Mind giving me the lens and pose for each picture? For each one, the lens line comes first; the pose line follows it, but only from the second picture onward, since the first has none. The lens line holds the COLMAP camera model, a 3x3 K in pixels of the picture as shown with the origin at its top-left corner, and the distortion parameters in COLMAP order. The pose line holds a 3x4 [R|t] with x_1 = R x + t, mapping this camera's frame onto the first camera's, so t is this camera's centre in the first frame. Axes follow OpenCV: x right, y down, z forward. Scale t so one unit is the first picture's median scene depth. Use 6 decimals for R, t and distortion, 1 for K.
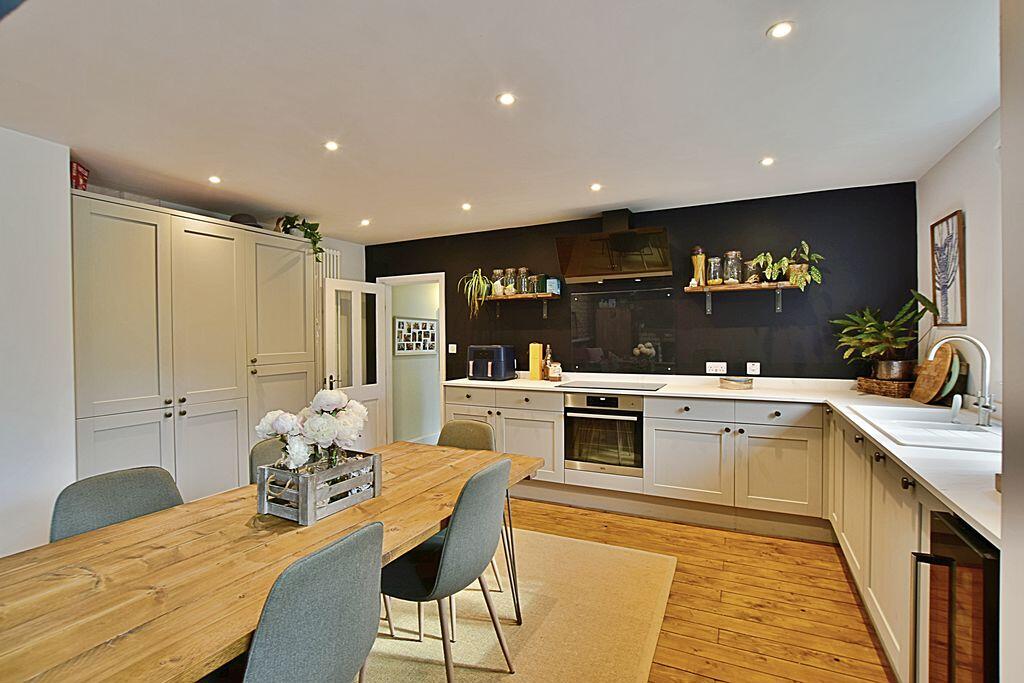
lens RADIAL K [[484.3, 0, 512.0], [0, 484.3, 341.5], [0, 0, 1]] dist [-0.005177, -0.000302]
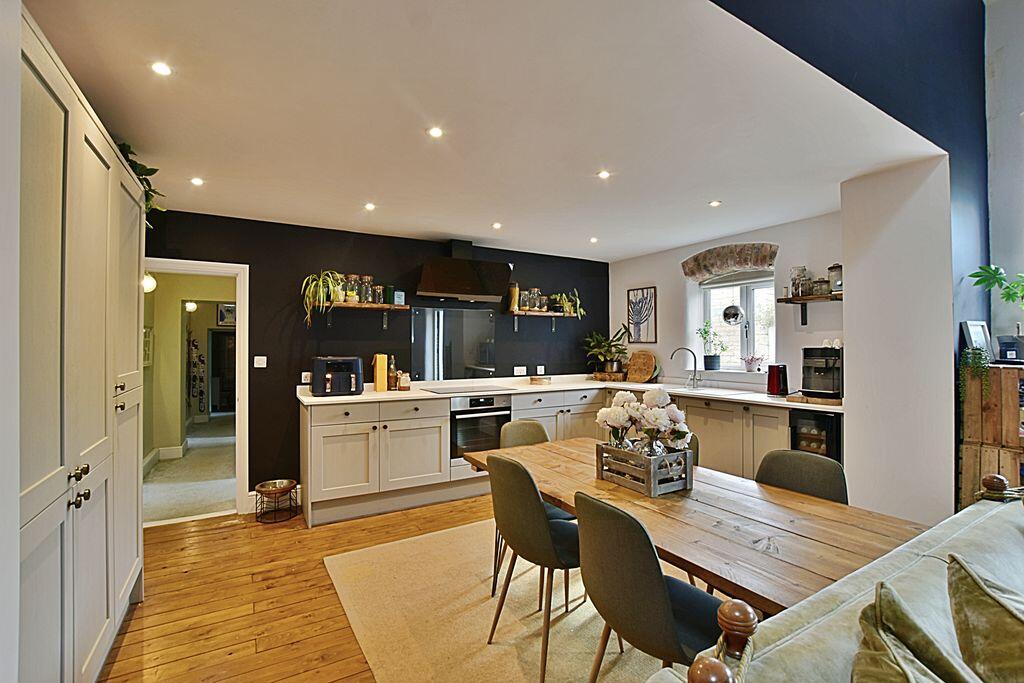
lens RADIAL K [[457.2, 0, 512.0], [0, 457.2, 341.5], [0, 0, 1]] dist [-0.027742, 0.000859]
pose [[0.547368, 0.016070, 0.836738, -0.692511], [0.005563, 0.999724, -0.022840, 0.000901], [-0.836874, 0.017157, 0.547127, 0.312226]]
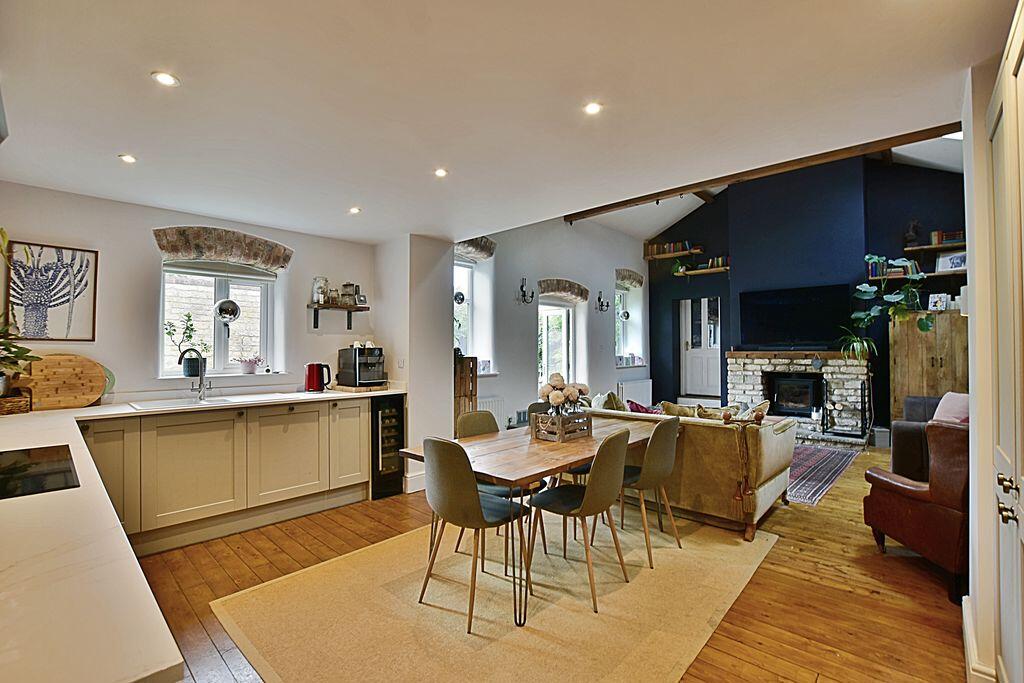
lens RADIAL K [[457.2, 0, 512.0], [0, 457.2, 341.5], [0, 0, 1]] dist [-0.027742, 0.000859]
pose [[-0.956417, 0.014260, 0.291657, -0.323873], [0.012637, 0.999892, -0.007446, -0.005844], [-0.291732, -0.003436, -0.956494, 1.241829]]
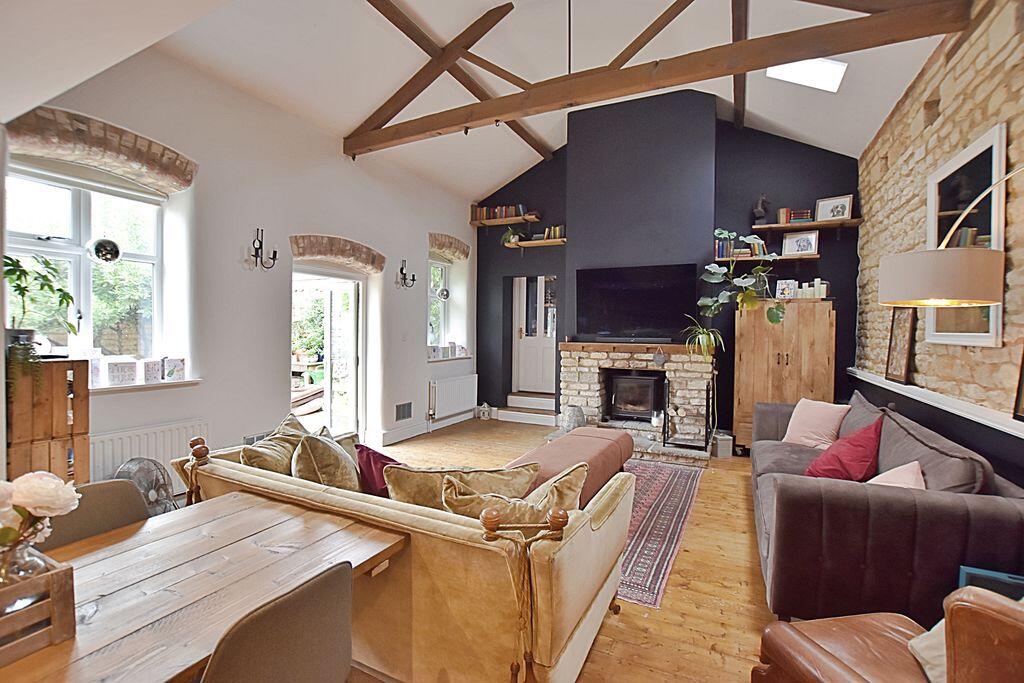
lens RADIAL K [[457.2, 0, 512.0], [0, 457.2, 341.5], [0, 0, 1]] dist [-0.027742, 0.000859]
pose [[-0.999993, -0.002922, 0.002502, -0.471526], [-0.002829, 0.999340, 0.036202, -0.025727], [-0.002607, 0.036194, -0.999341, 0.692961]]
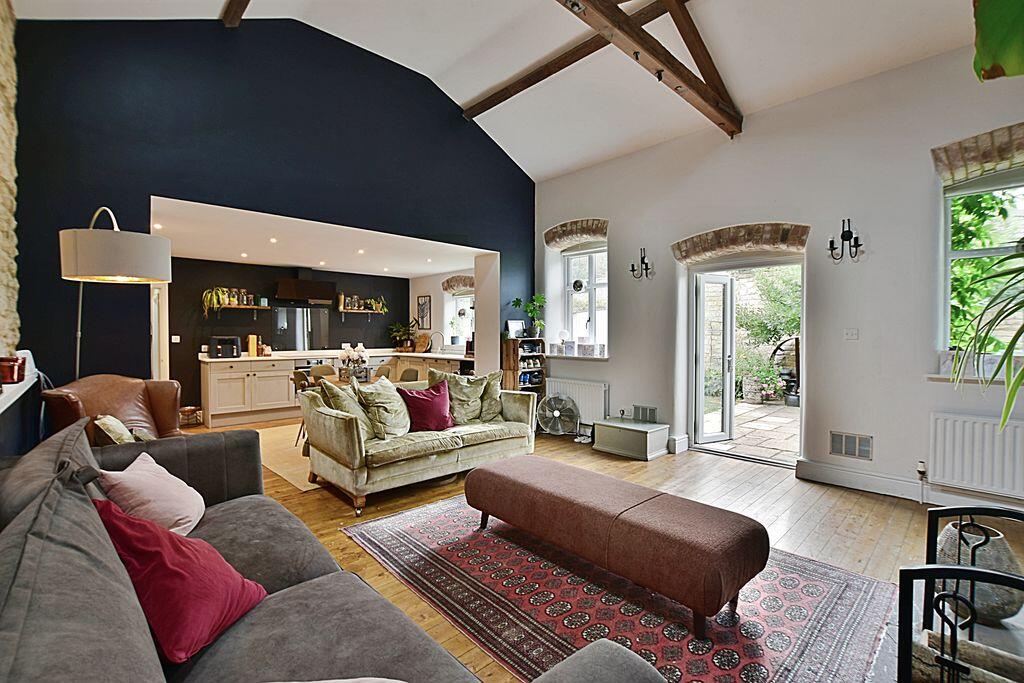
lens RADIAL K [[457.2, 0, 512.0], [0, 457.2, 341.5], [0, 0, 1]] dist [-0.027742, 0.000859]
pose [[0.352436, -0.008698, 0.935795, -1.312966], [0.004698, 0.999961, 0.007525, 0.022130], [-0.935824, 0.001744, 0.352463, -0.478025]]
